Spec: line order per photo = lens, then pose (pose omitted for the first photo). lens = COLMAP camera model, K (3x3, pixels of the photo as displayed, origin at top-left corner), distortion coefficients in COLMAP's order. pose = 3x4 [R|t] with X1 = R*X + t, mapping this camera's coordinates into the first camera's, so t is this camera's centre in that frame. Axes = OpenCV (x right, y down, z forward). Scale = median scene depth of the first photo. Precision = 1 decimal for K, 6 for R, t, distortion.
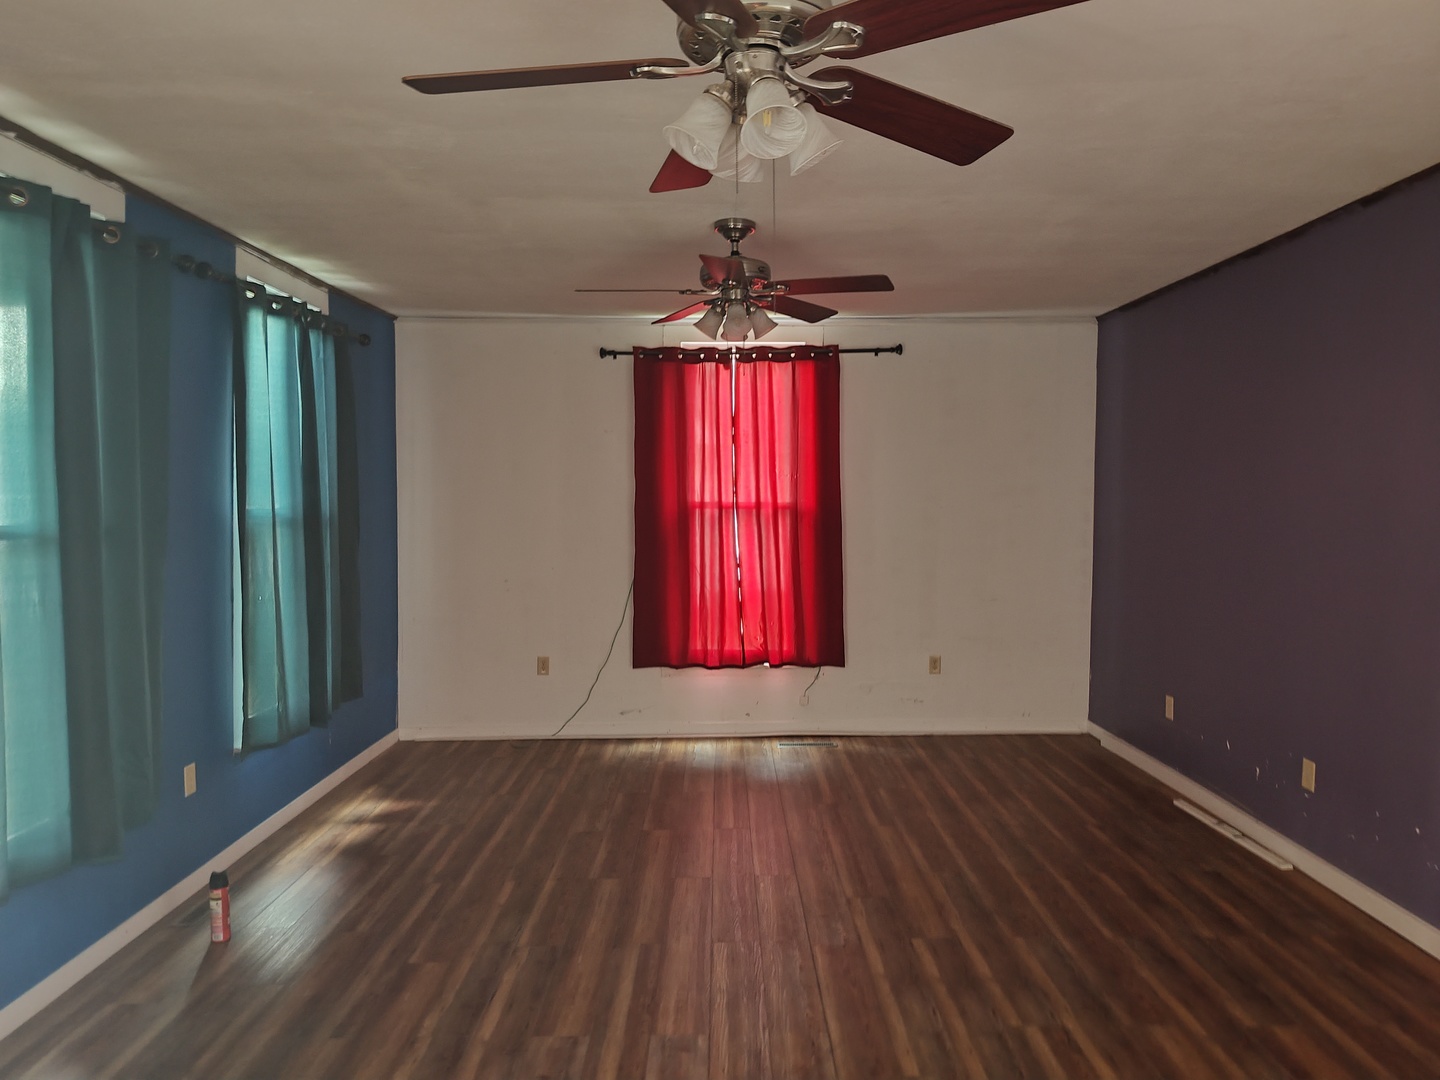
lens RADIAL K [[969.4, 0, 729.6], [0, 969.4, 540.4], [0, 0, 1]] dist [0.057603, -0.056226]
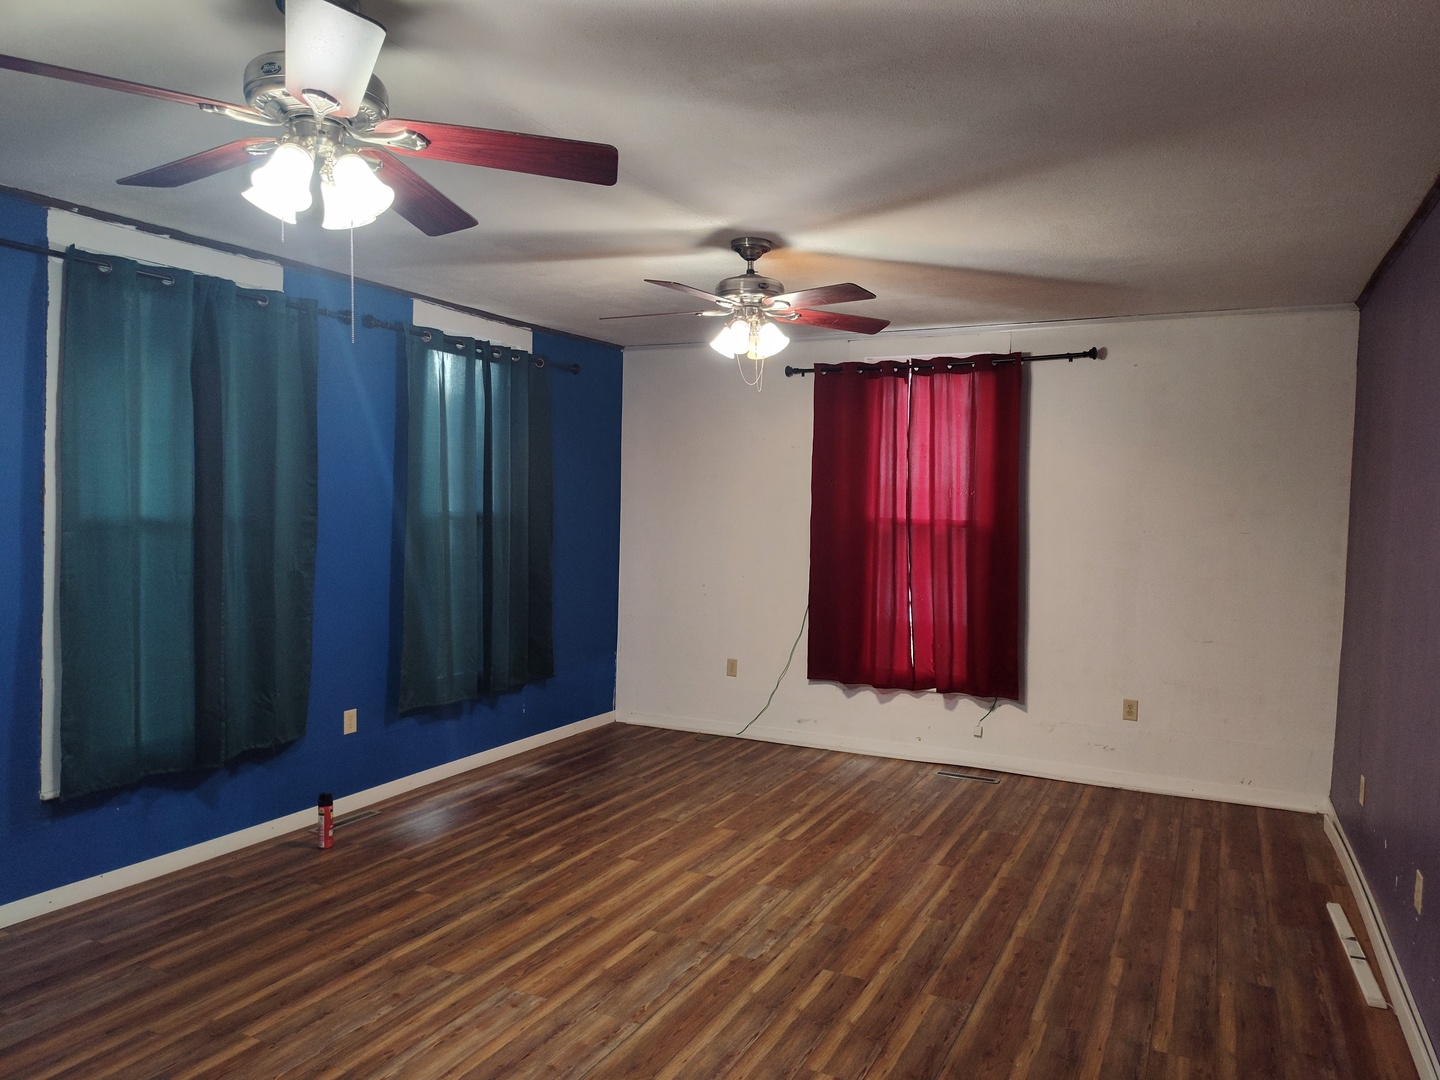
lens RADIAL K [[962.1, 0, 719.5], [0, 962.1, 561.7], [0, 0, 1]] dist [0.051004, -0.049426]
pose [[0.897975, 0.048183, -0.437401, 0.363169], [-0.045638, 0.998824, 0.016334, -0.005789], [0.437674, 0.005295, 0.899118, 0.065312]]
